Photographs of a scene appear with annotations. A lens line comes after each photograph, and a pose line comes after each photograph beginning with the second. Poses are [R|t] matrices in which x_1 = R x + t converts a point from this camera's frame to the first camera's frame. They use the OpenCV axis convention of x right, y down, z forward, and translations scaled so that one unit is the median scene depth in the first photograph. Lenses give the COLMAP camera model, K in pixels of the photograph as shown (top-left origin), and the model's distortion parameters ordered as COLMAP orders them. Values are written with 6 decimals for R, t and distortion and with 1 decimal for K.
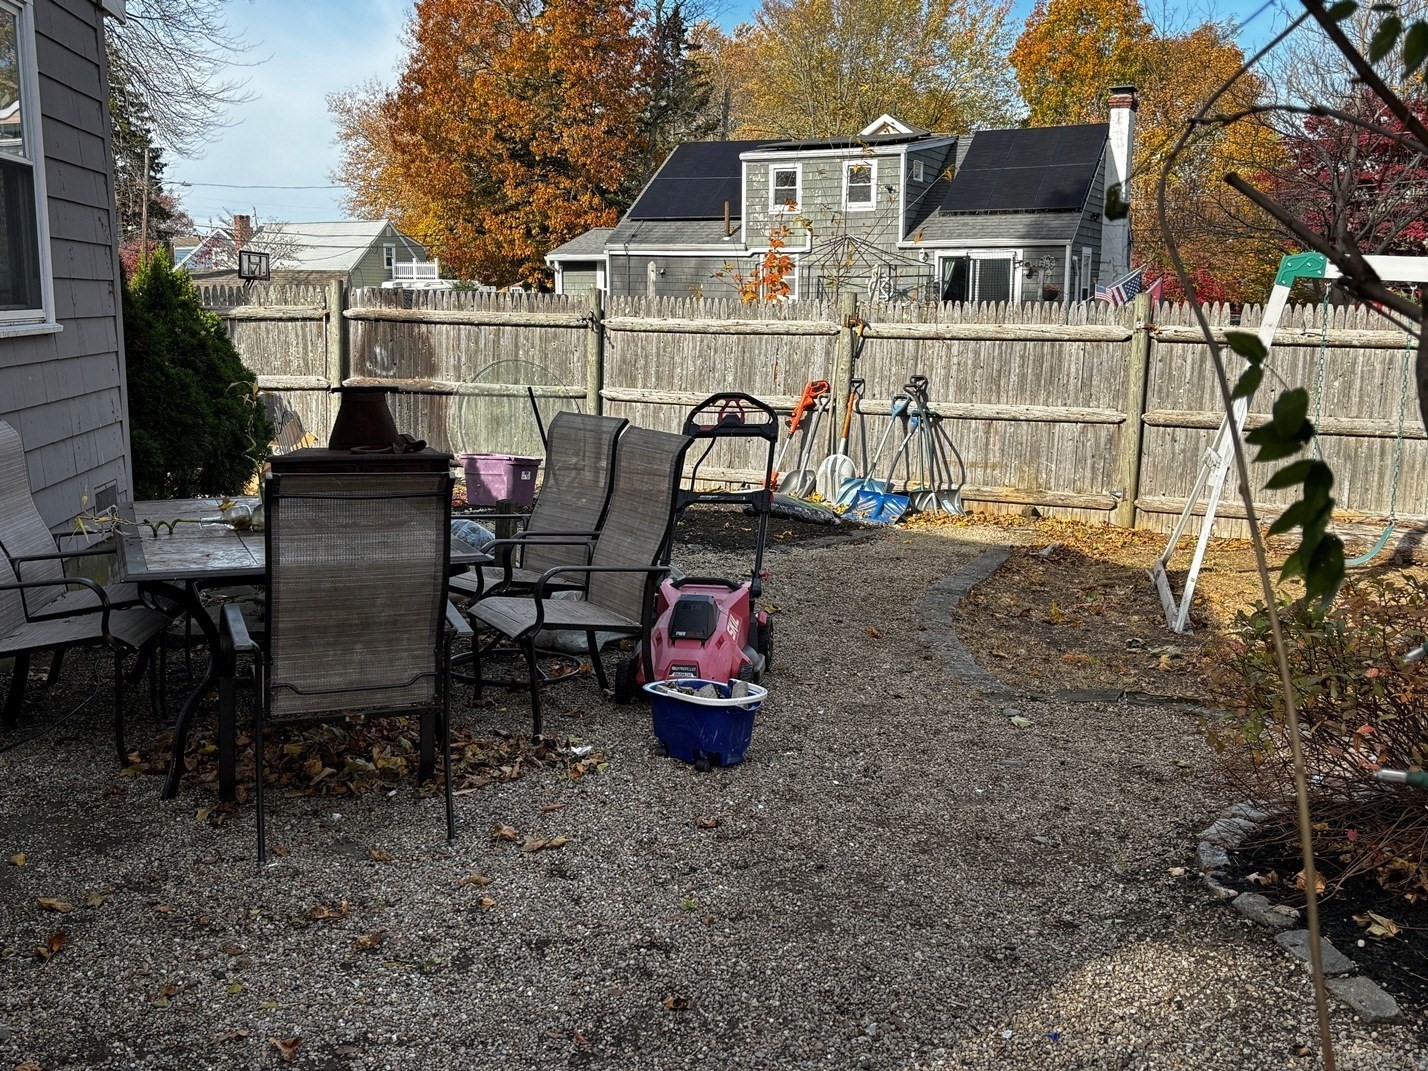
lens RADIAL K [[1478.3, 0, 714.0], [0, 1478.3, 535.5], [0, 0, 1]] dist [0.082961, 0.000018]
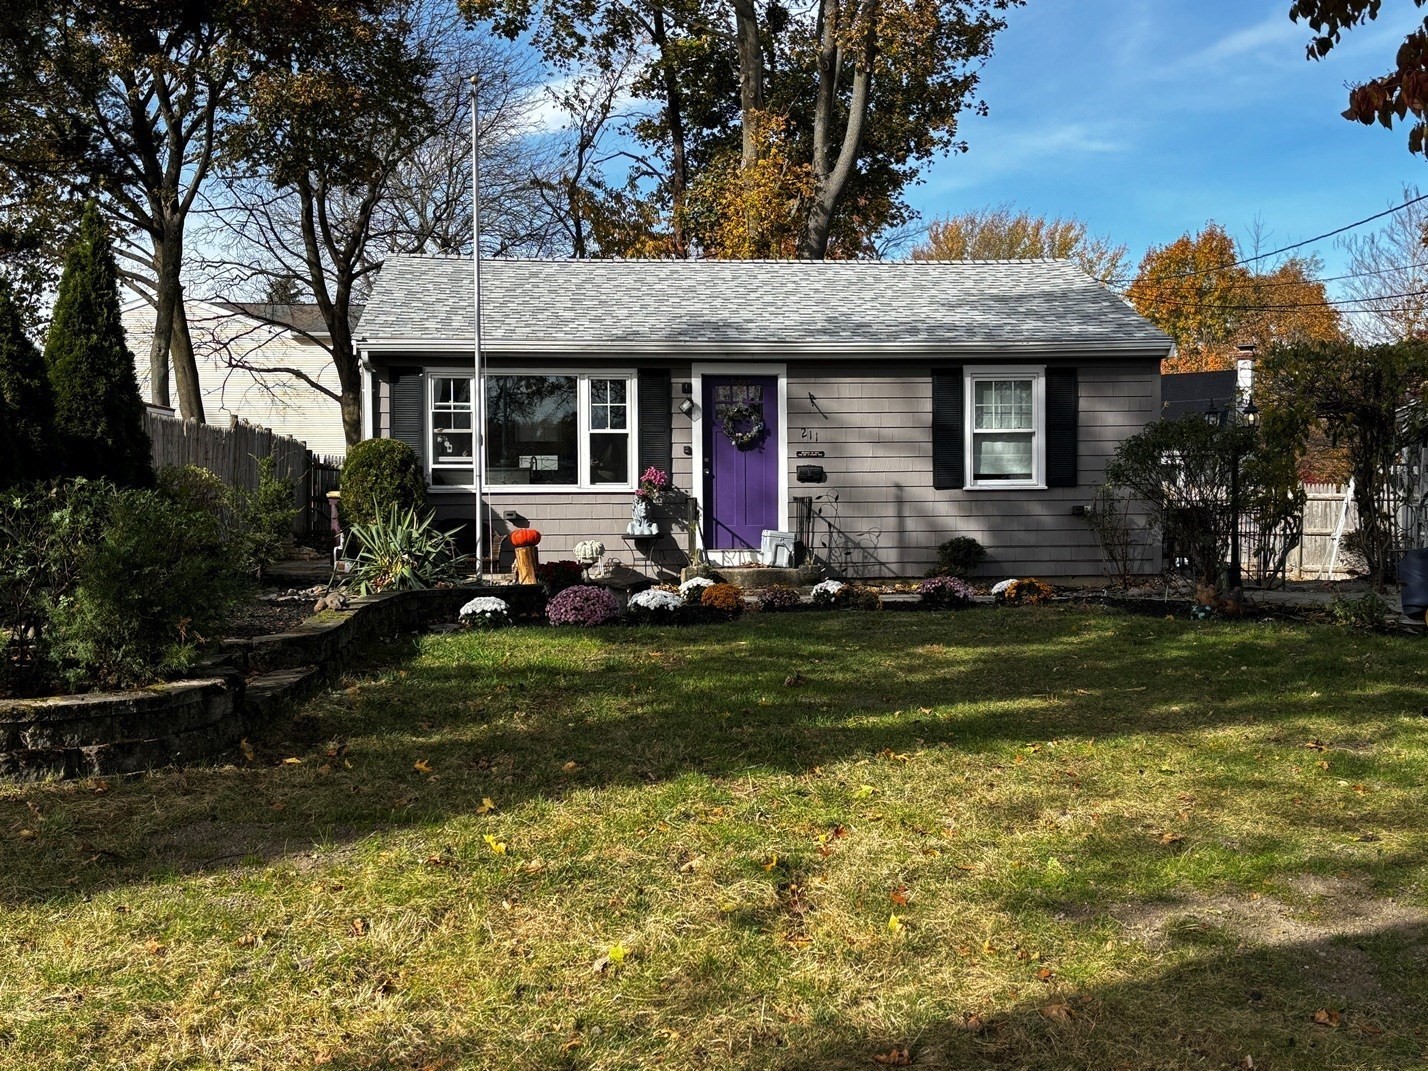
lens RADIAL K [[1527.6, 0, 722.7], [0, 1527.6, 537.0], [0, 0, 1]] dist [0.188068, -0.649532]
pose [[0.998954, -0.014763, -0.043277, -0.426389], [0.008717, 0.990575, -0.136695, 0.209603], [0.044888, 0.136175, 0.989667, -1.197724]]
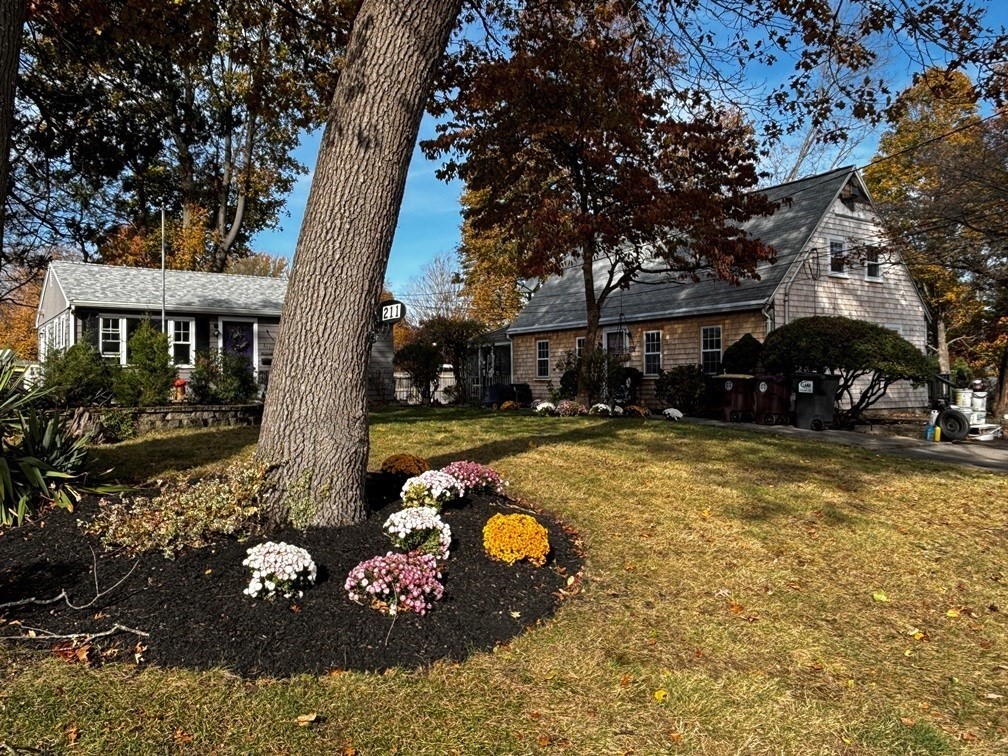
lens RADIAL K [[735.8, 0, 504.0], [0, 735.8, 378.0], [0, 0, 1]] dist [-0.006235, -0.007594]
pose [[0.881192, -0.013228, 0.472573, -0.677955], [0.092117, 0.985253, -0.144190, 0.281452], [-0.463696, 0.170591, 0.869416, -1.490983]]
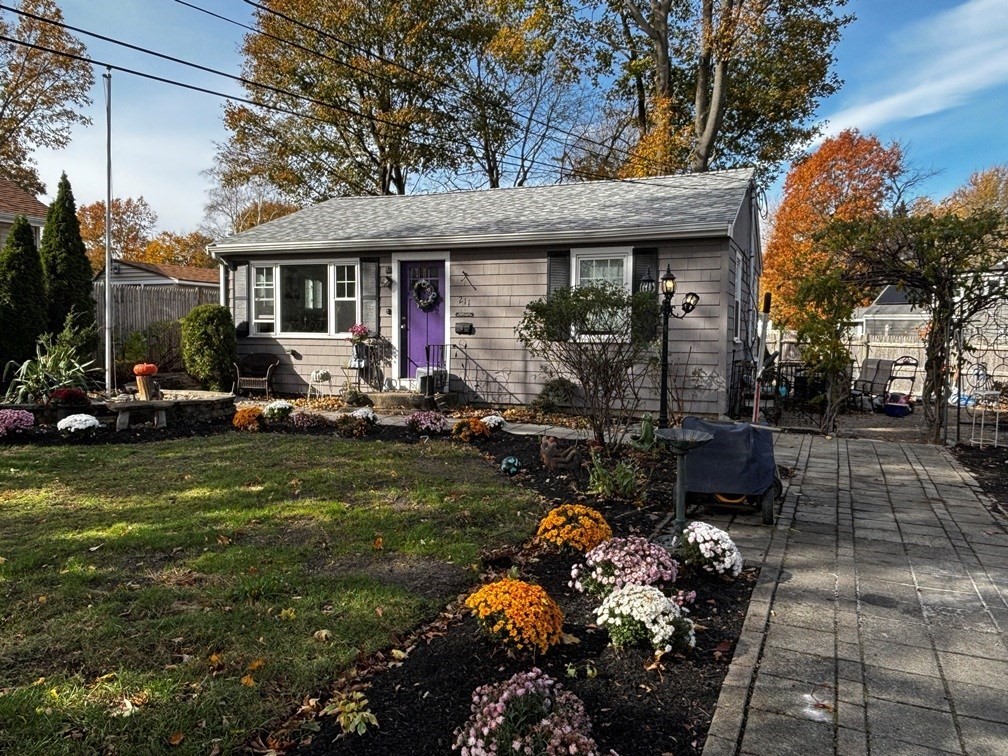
lens RADIAL K [[742.6, 0, 496.7], [0, 742.6, 382.0], [0, 0, 1]] dist [-0.000074, -0.006049]
pose [[0.866786, 0.032964, -0.497590, 0.025925], [-0.082710, 0.993496, -0.078263, 0.120299], [0.491774, 0.108993, 0.863875, -0.717188]]
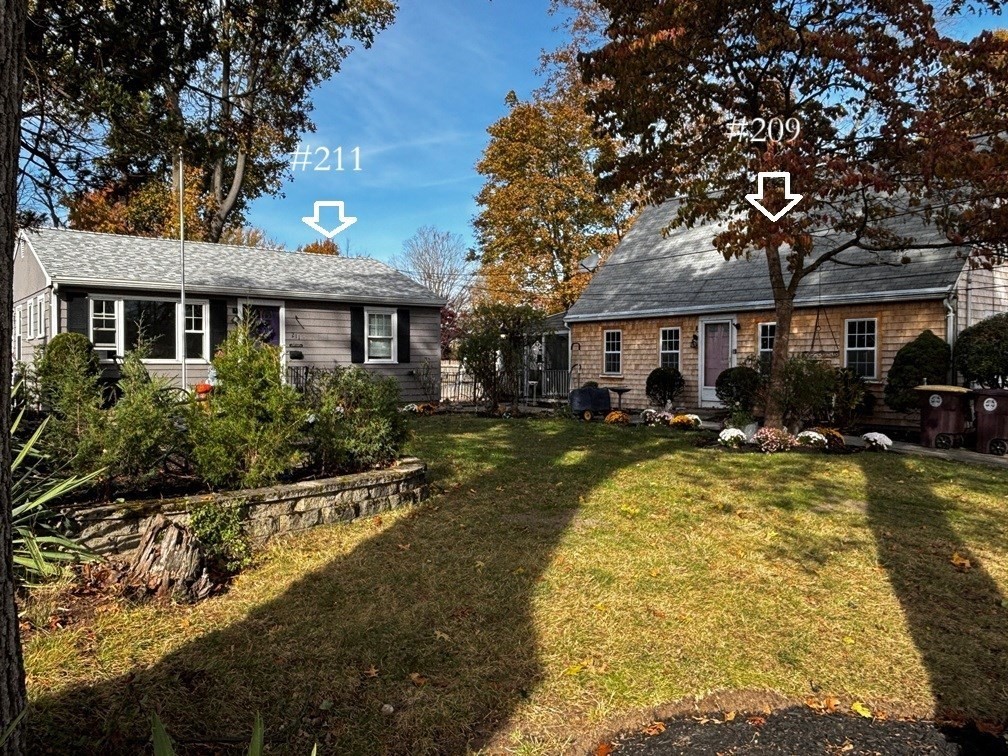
lens RADIAL K [[742.6, 0, 496.7], [0, 742.6, 382.0], [0, 0, 1]] dist [-0.000074, -0.006049]
pose [[0.866267, -0.021348, 0.499124, -0.719047], [0.086898, 0.990295, -0.108462, 0.197728], [-0.491965, 0.137330, 0.859716, -1.194145]]
